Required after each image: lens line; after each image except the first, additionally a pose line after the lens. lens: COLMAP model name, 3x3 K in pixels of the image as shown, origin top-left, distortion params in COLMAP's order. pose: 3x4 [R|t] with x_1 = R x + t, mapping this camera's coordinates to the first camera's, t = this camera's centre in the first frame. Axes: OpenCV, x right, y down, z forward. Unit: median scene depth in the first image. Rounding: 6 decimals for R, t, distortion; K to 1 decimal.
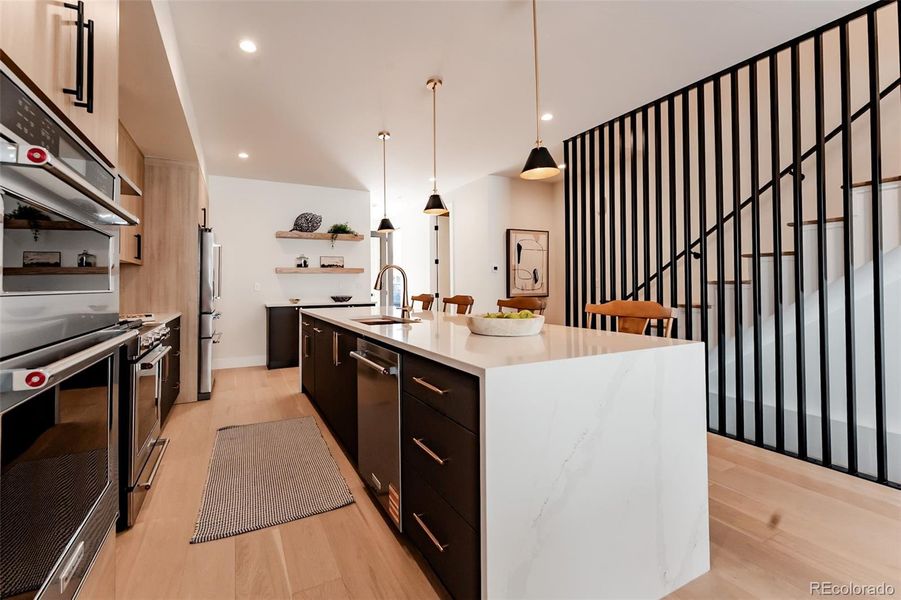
lens RADIAL K [[372.5, 0, 408.5], [0, 372.5, 275.5], [0, 0, 1]] dist [0.000033, -0.000036]
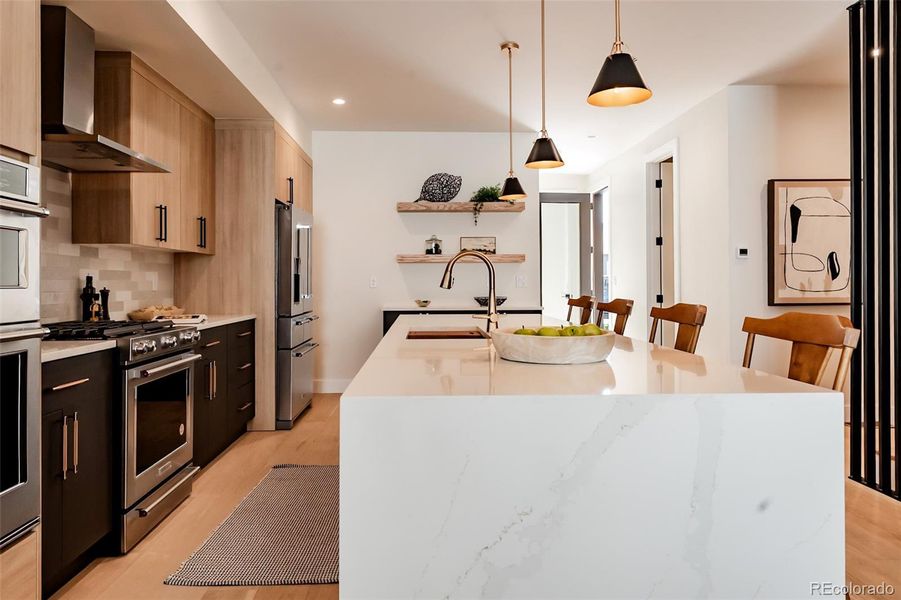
lens RADIAL K [[599.6, 0, 447.8], [0, 599.6, 275.9], [0, 0, 1]] dist [0.006726, 0.003360]
pose [[0.921677, 0.002452, -0.387950, 0.173038], [0.005053, 0.999819, 0.018322, -0.002119], [0.387925, -0.018847, 0.921498, -0.001431]]
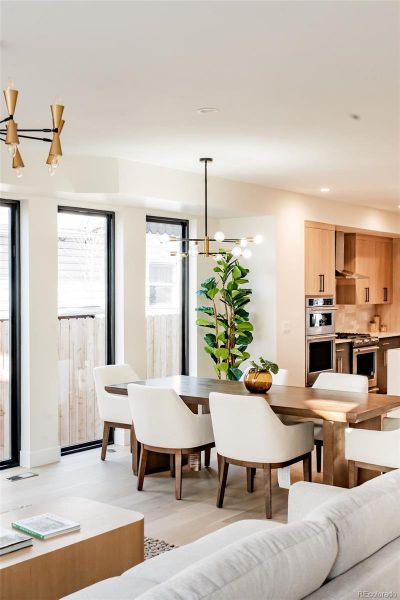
lens RADIAL K [[723.8, 0, 200.0], [0, 723.8, 300.0], [0, 0, 1]] dist [-0.004912, -0.005228]
pose [[0.445950, 0.020511, -0.894823, 1.229603], [0.023230, 0.999135, 0.034479, -0.117869], [0.894757, -0.036162, 0.445088, -0.832026]]
